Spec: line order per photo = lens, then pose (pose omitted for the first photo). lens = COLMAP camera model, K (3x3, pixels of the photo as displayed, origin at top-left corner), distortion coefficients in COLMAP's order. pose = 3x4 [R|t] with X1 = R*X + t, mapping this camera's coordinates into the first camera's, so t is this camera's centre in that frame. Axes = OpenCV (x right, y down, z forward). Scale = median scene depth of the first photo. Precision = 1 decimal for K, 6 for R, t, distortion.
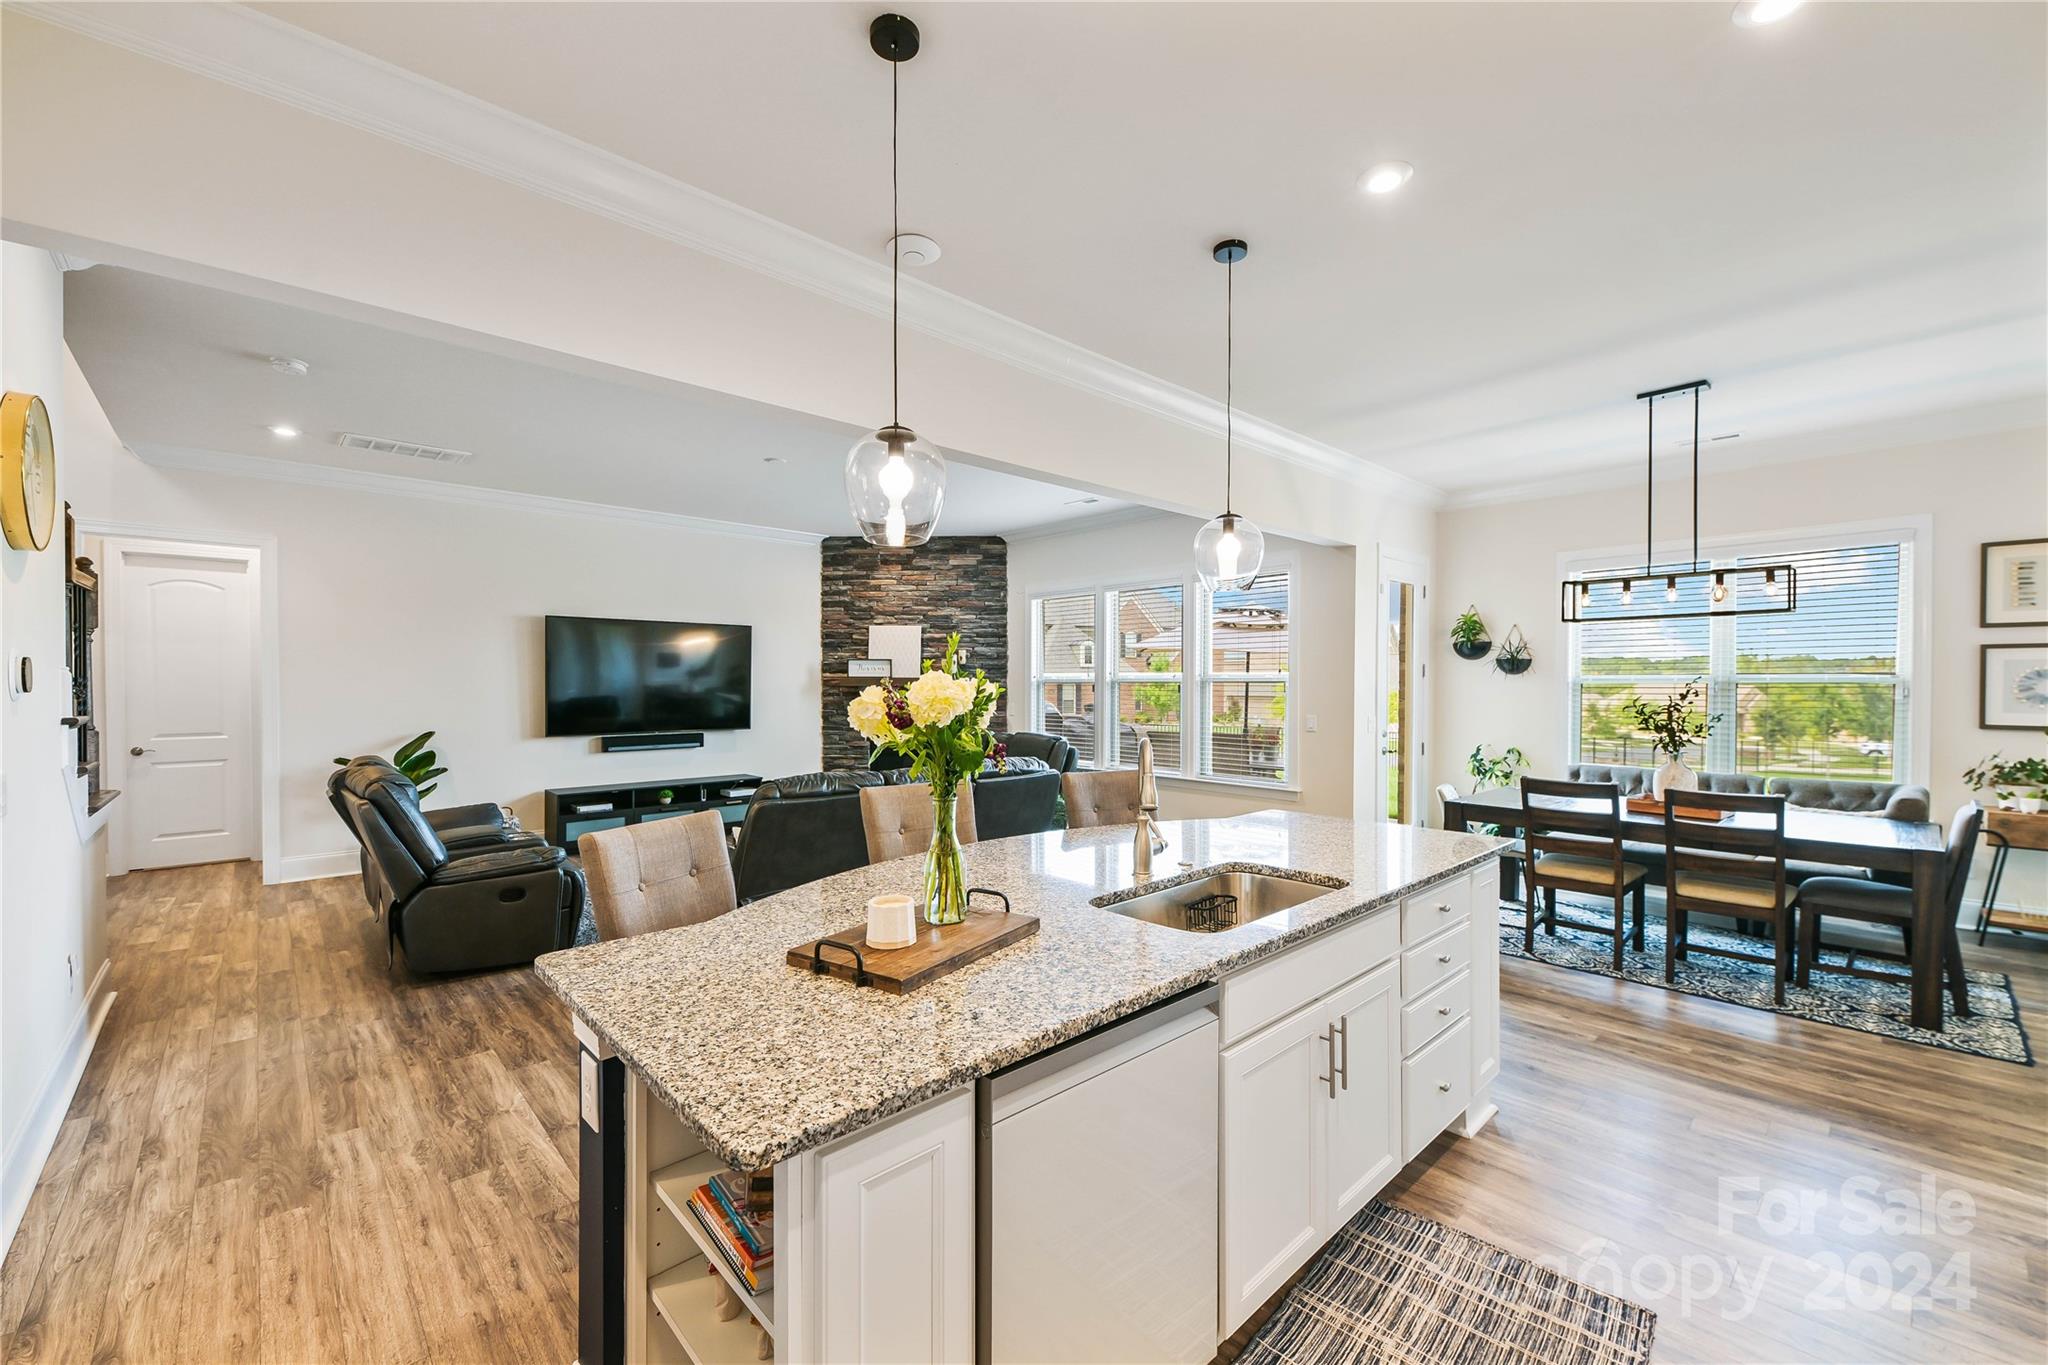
lens RADIAL K [[823.3, 0, 1005.8], [0, 823.3, 692.9], [0, 0, 1]] dist [0.018067, -0.009591]
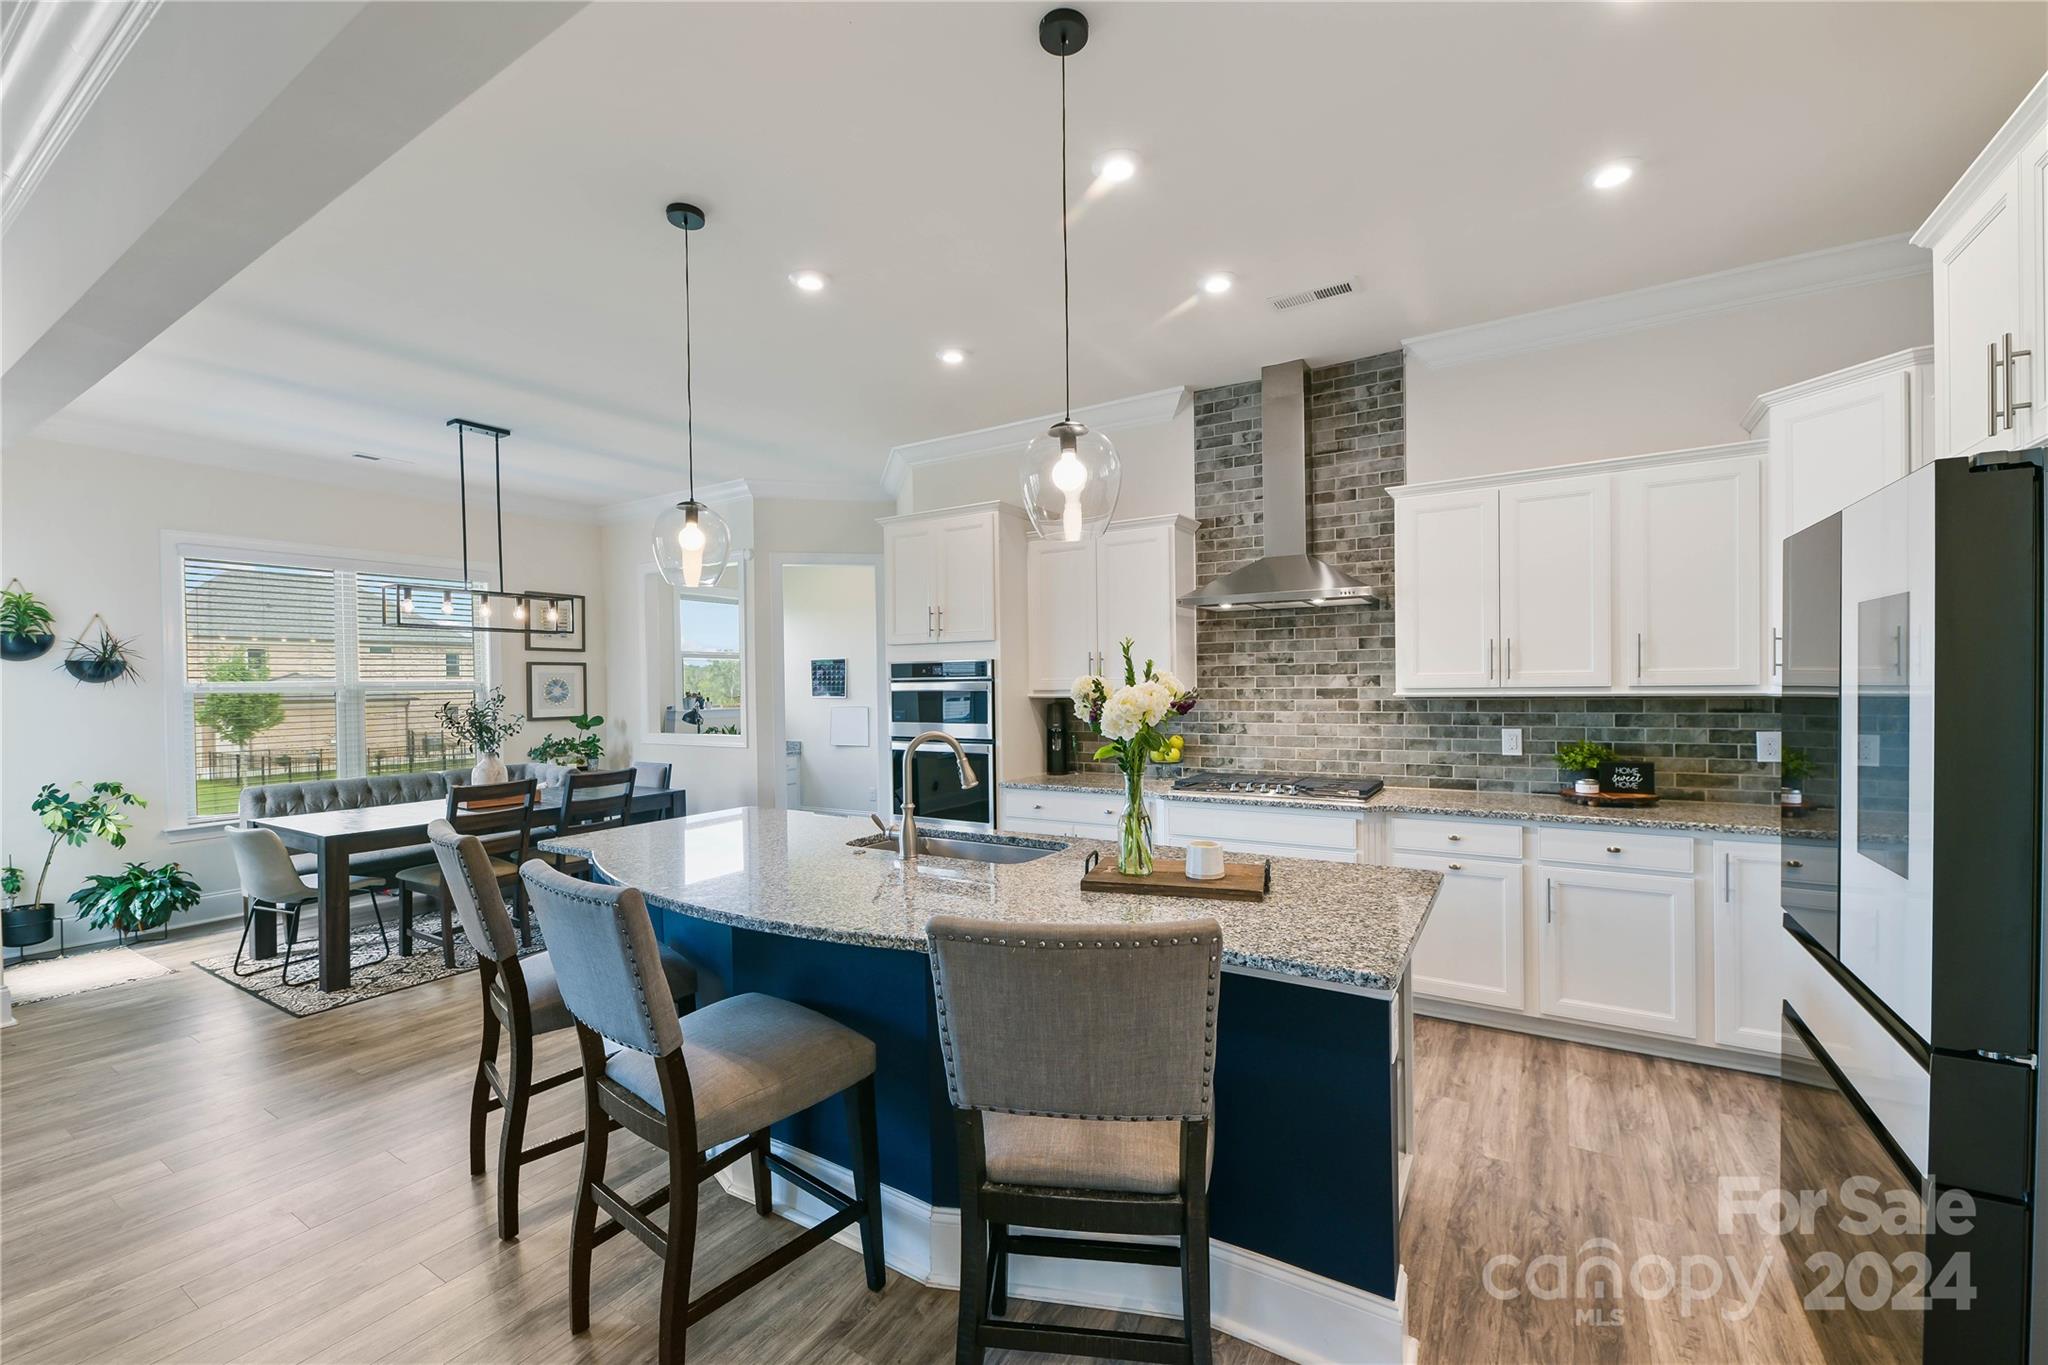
lens RADIAL K [[823.3, 0, 1040.4], [0, 823.3, 693.0], [0, 0, 1]] dist [0.018067, -0.009591]
pose [[-0.286206, -0.007355, 0.958140, -0.320810], [0.023740, 0.999609, 0.014765, -0.003158], [-0.957874, 0.026972, -0.285919, 0.392946]]
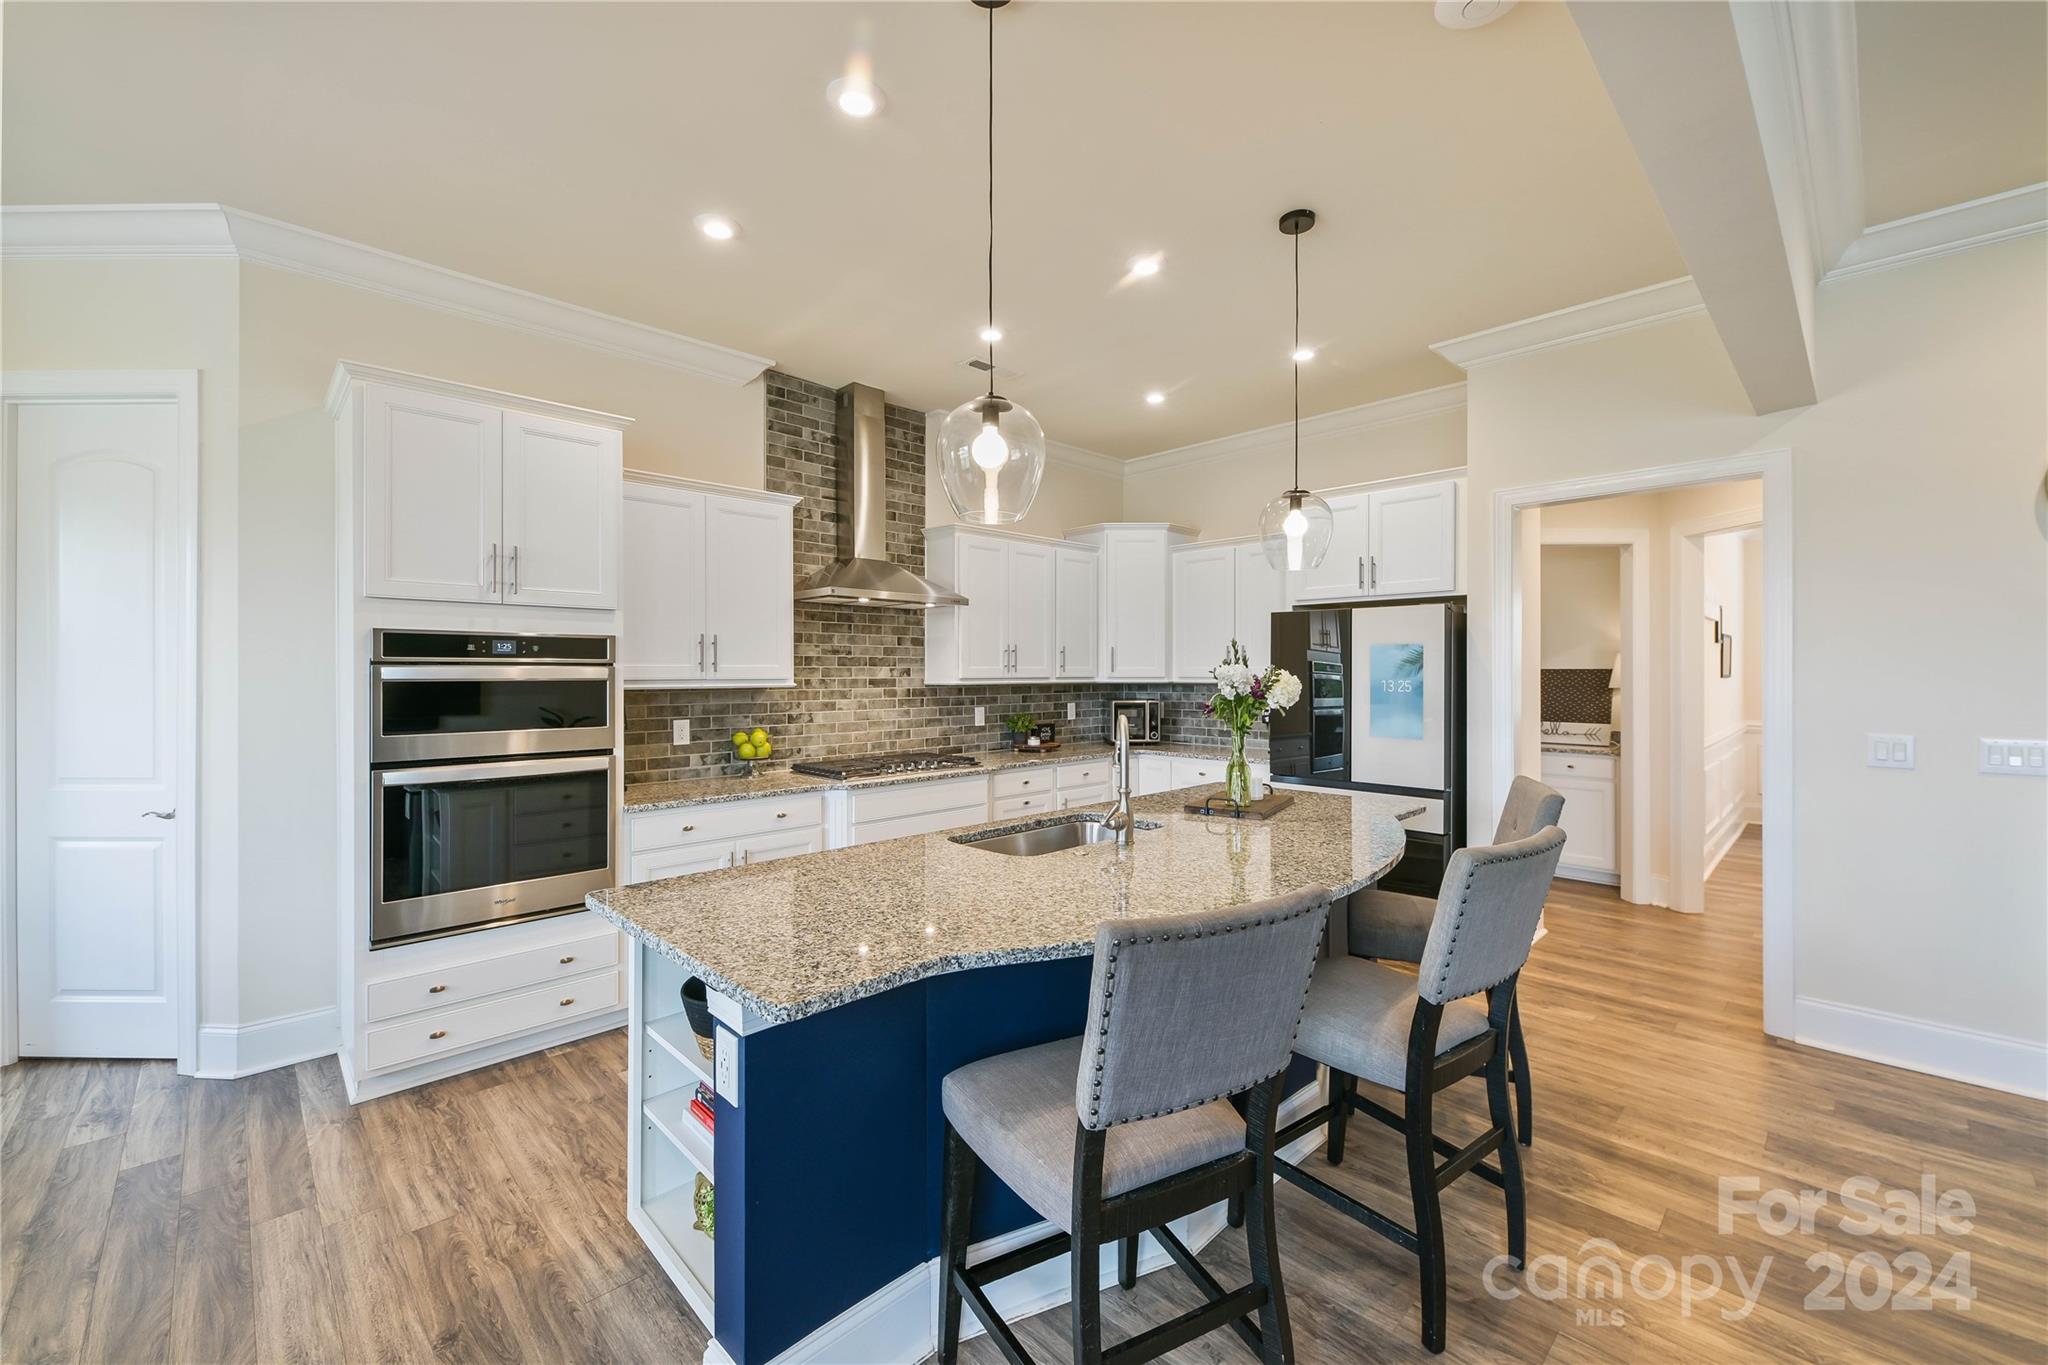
lens RADIAL K [[823.3, 0, 999.6], [0, 823.3, 671.3], [0, 0, 1]] dist [0.018067, -0.009591]
pose [[-0.999682, 0.002378, -0.025090, 0.115980], [0.002149, 0.999956, 0.009118, -0.004944], [0.025111, 0.009062, -0.999644, 0.718132]]
